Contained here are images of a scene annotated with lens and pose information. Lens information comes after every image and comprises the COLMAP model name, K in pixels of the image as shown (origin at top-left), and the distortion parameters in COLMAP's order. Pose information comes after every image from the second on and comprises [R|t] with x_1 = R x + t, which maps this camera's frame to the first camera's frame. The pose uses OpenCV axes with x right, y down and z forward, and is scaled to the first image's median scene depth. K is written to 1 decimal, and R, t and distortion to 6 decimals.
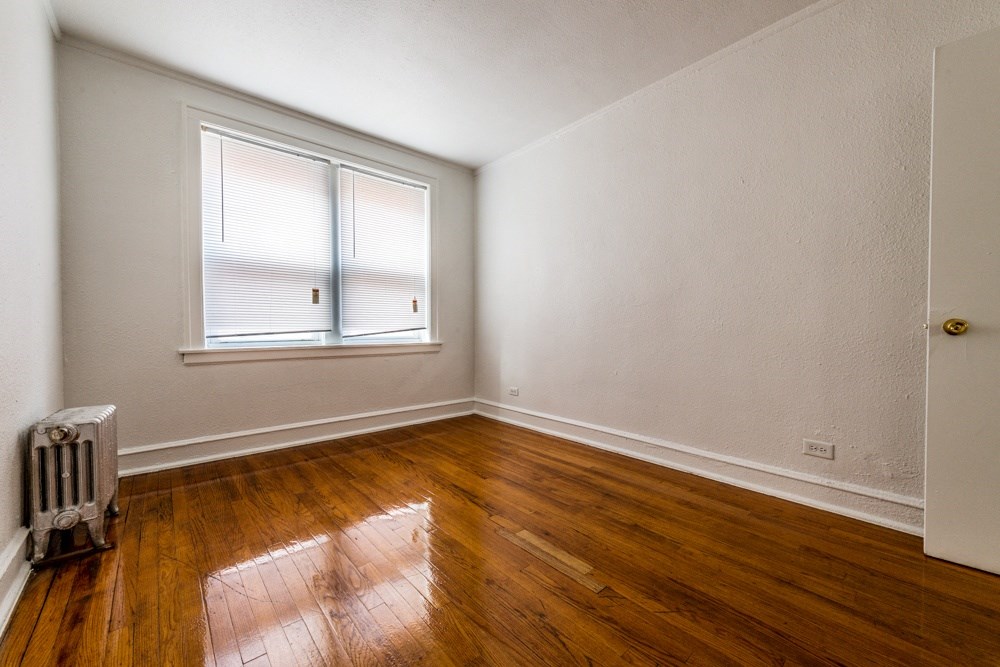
lens RADIAL K [[400.8, 0, 500.9], [0, 400.8, 317.7], [0, 0, 1]] dist [0.024083, -0.007447]
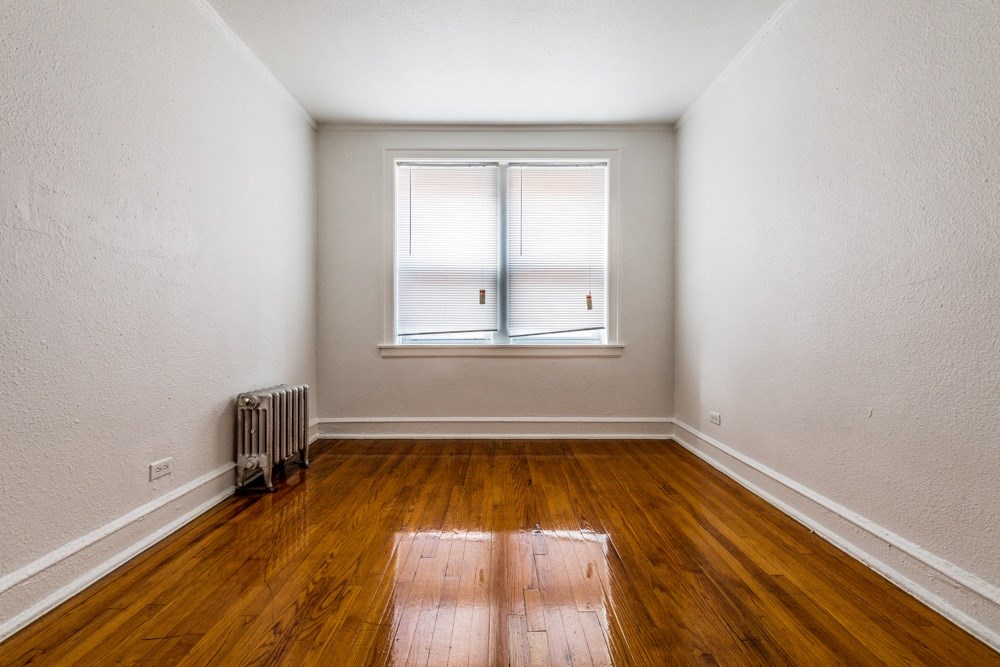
lens RADIAL K [[400.8, 0, 500.9], [0, 400.8, 317.7], [0, 0, 1]] dist [0.024083, -0.007447]
pose [[0.750800, -0.017821, -0.660289, 0.250055], [0.017072, 0.999826, -0.007573, 0.008412], [0.660309, -0.005586, 0.750974, 0.253660]]
